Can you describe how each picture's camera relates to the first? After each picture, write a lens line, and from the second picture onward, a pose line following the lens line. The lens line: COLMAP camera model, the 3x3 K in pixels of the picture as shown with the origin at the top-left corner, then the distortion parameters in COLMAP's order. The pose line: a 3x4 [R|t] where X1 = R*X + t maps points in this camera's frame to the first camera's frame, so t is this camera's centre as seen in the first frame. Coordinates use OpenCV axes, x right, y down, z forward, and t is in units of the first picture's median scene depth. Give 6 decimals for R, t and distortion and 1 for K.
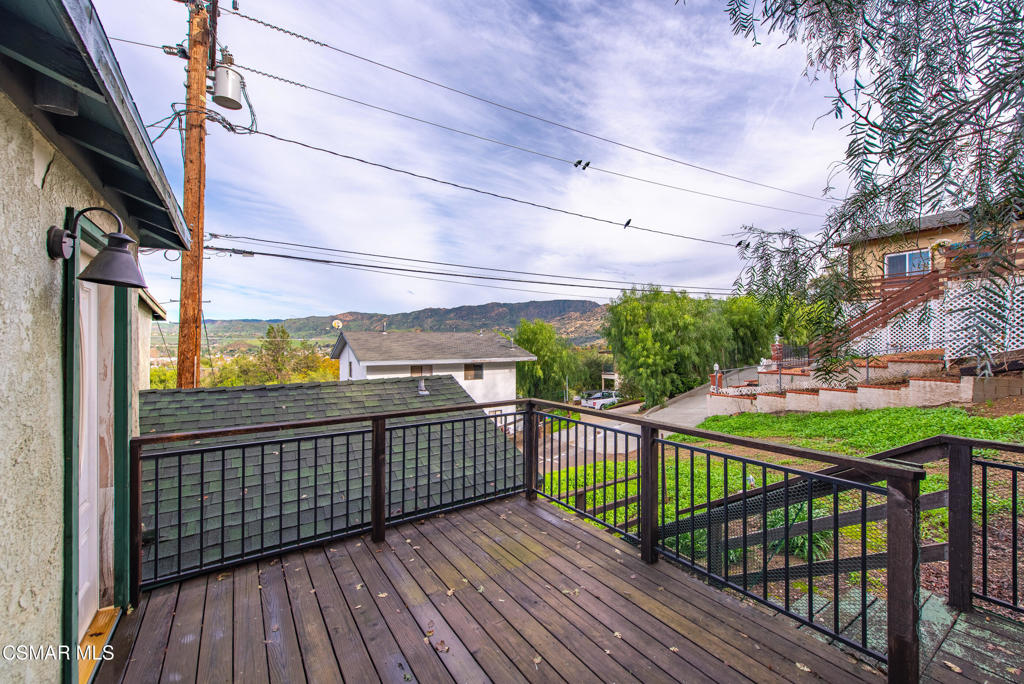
lens RADIAL K [[420.4, 0, 512.0], [0, 420.4, 342.0], [0, 0, 1]] dist [0.000436, 0.000034]
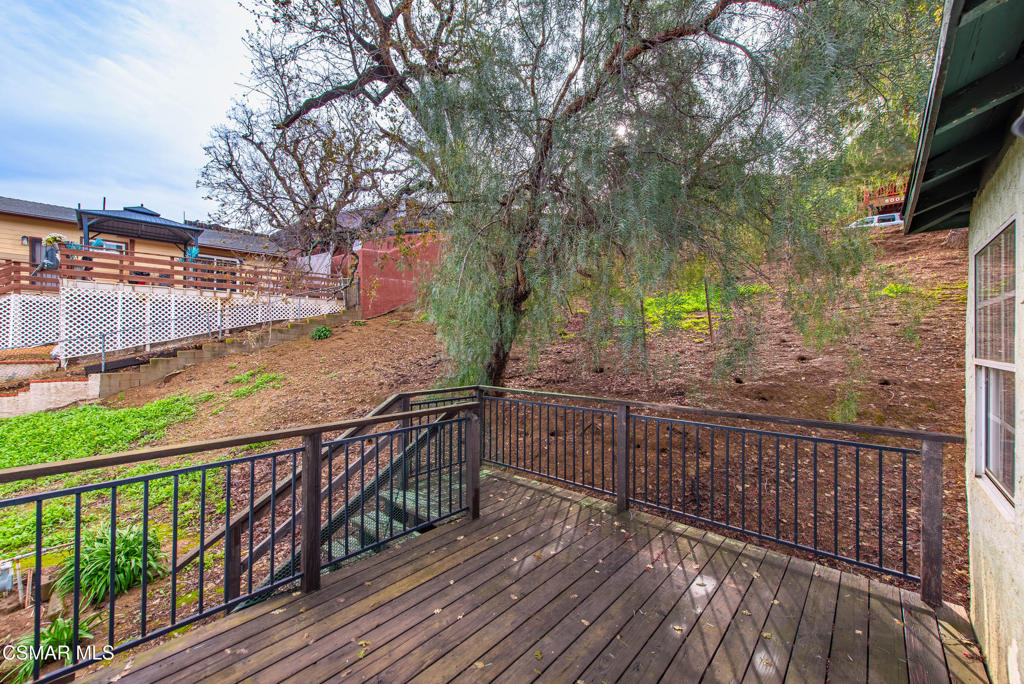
lens RADIAL K [[420.4, 0, 512.0], [0, 420.4, 342.0], [0, 0, 1]] dist [0.000436, 0.000034]
pose [[-0.278526, 0.006475, 0.960407, -0.214593], [-0.005298, 0.999952, -0.008278, 0.005427], [-0.960414, -0.007394, -0.278478, 0.289497]]
